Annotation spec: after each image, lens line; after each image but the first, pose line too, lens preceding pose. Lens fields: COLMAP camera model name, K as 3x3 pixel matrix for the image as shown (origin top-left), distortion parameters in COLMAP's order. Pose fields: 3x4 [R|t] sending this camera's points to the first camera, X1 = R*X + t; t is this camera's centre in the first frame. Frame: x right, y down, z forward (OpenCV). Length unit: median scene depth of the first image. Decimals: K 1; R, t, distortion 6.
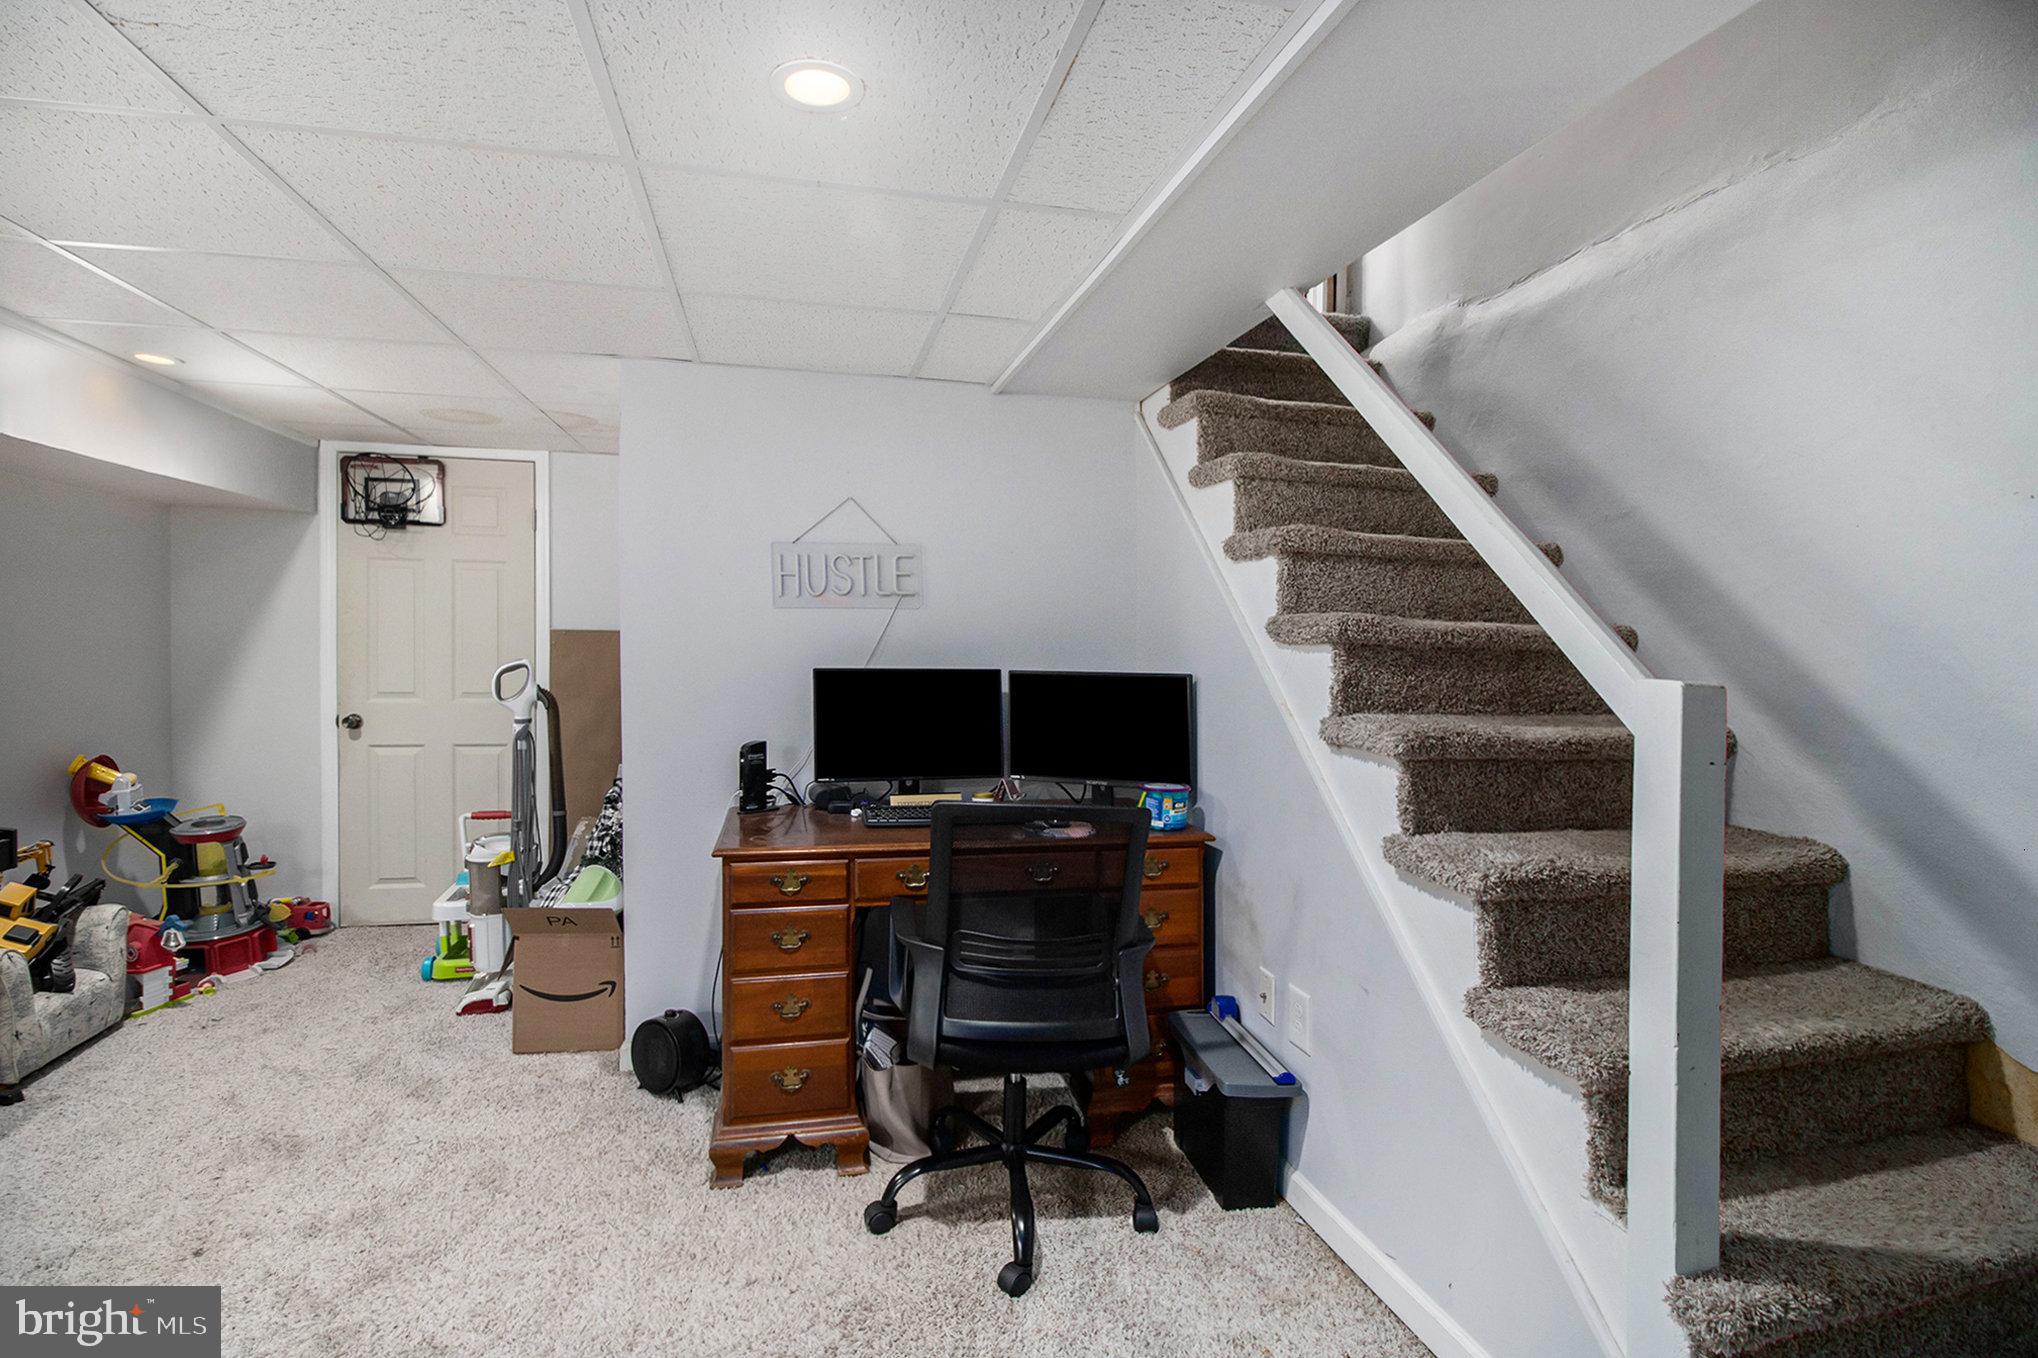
lens RADIAL K [[957.7, 0, 1004.3], [0, 957.7, 632.9], [0, 0, 1]] dist [0.014276, -0.017027]
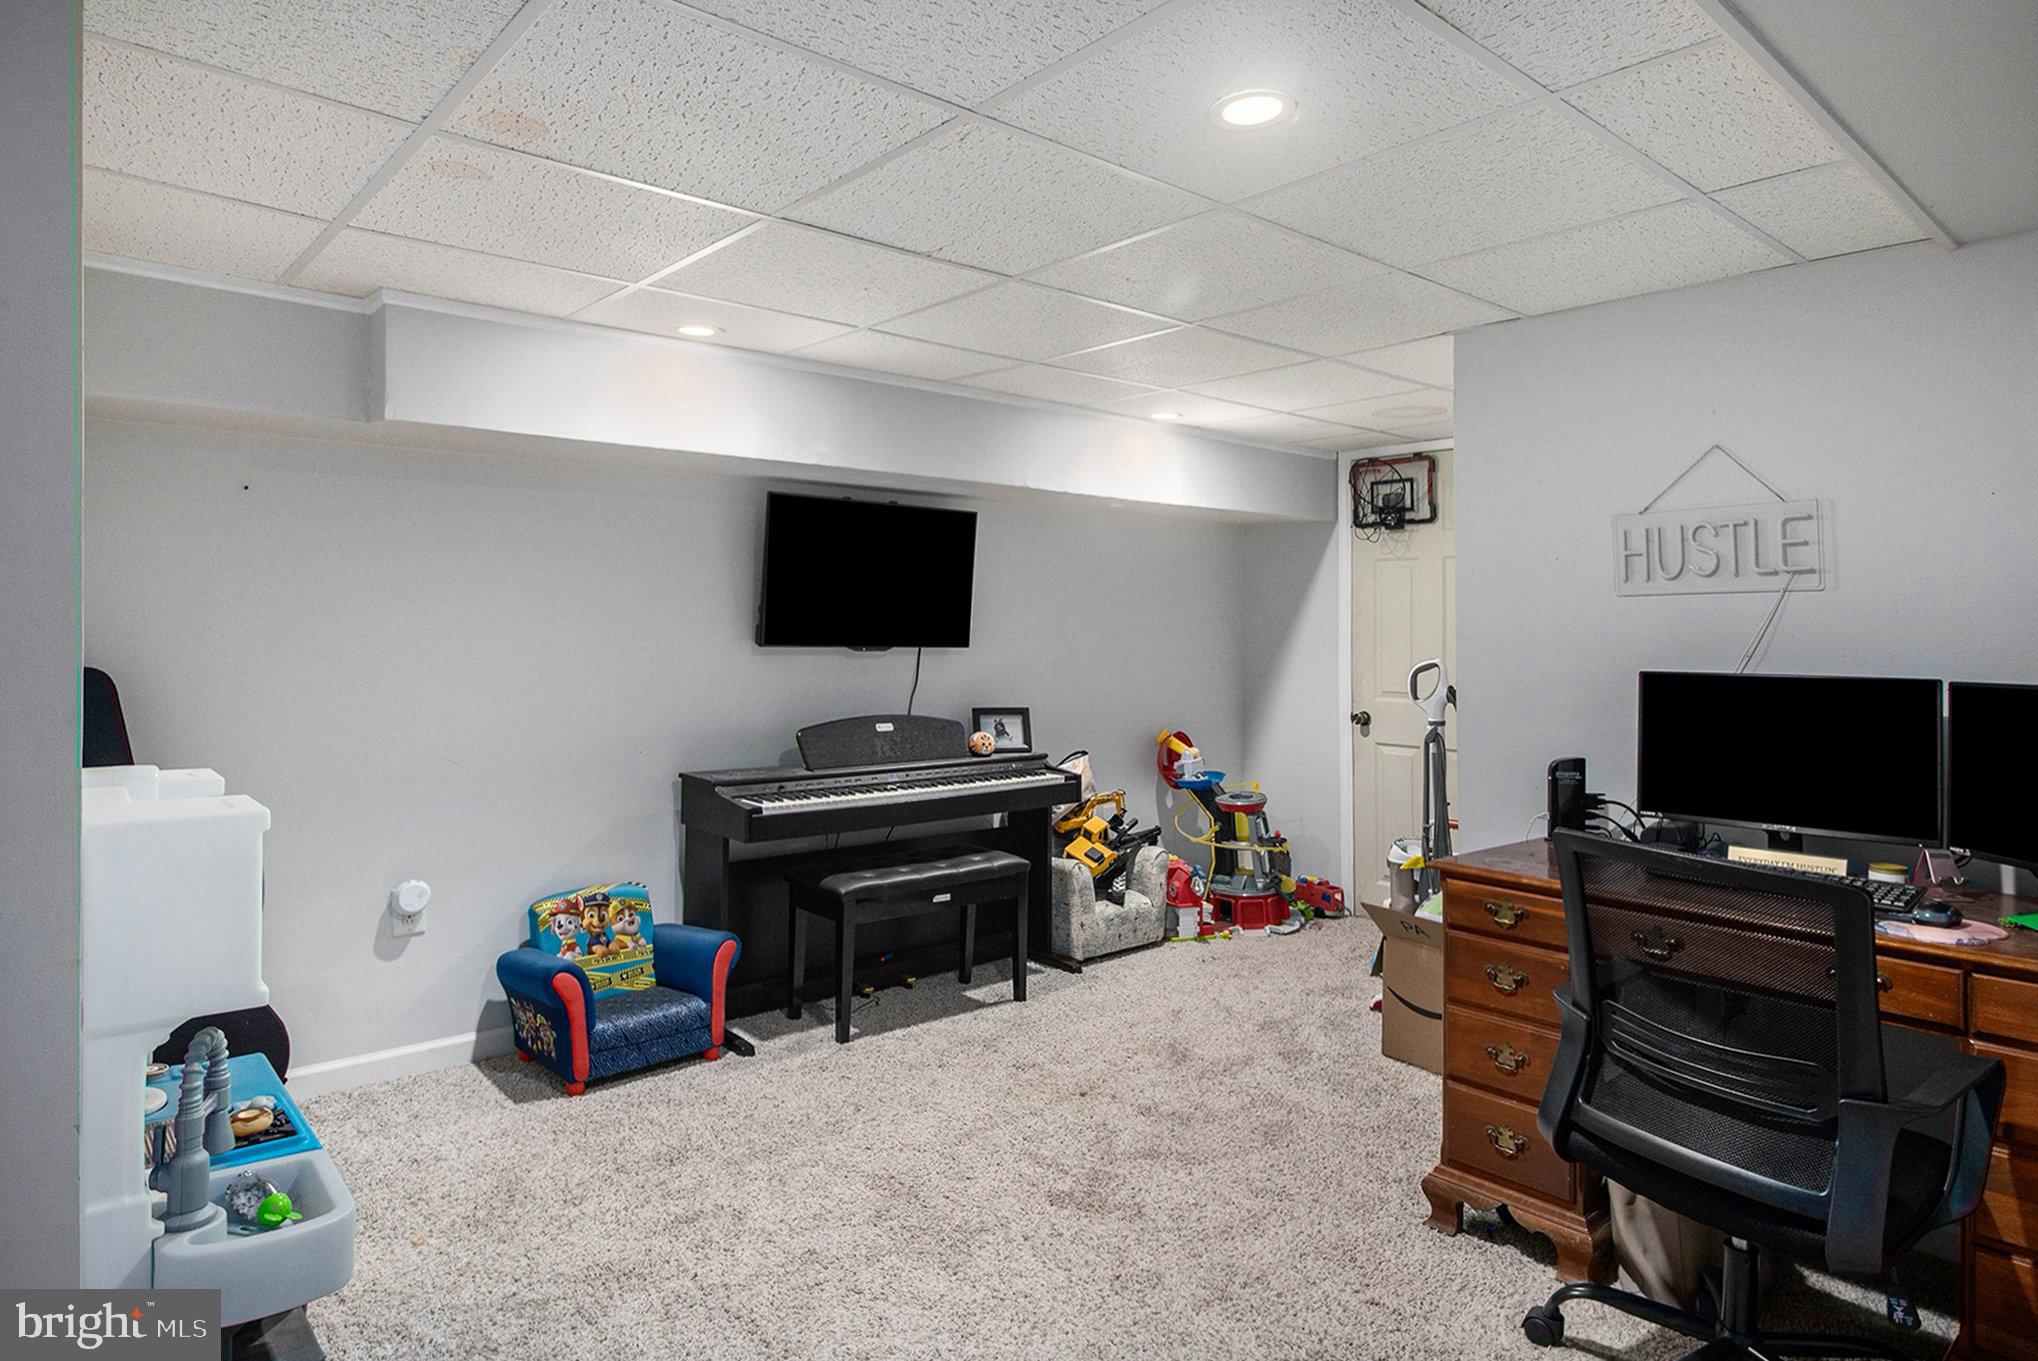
lens RADIAL K [[1232.8, 0, 1035.6], [0, 1232.8, 610.0], [0, 0, 1]] dist [-0.003346, -0.001786]
pose [[0.478987, -0.023148, -0.877517, 0.424422], [0.003000, 0.999690, -0.024733, 0.009454], [0.877817, 0.009215, 0.478908, 0.069354]]
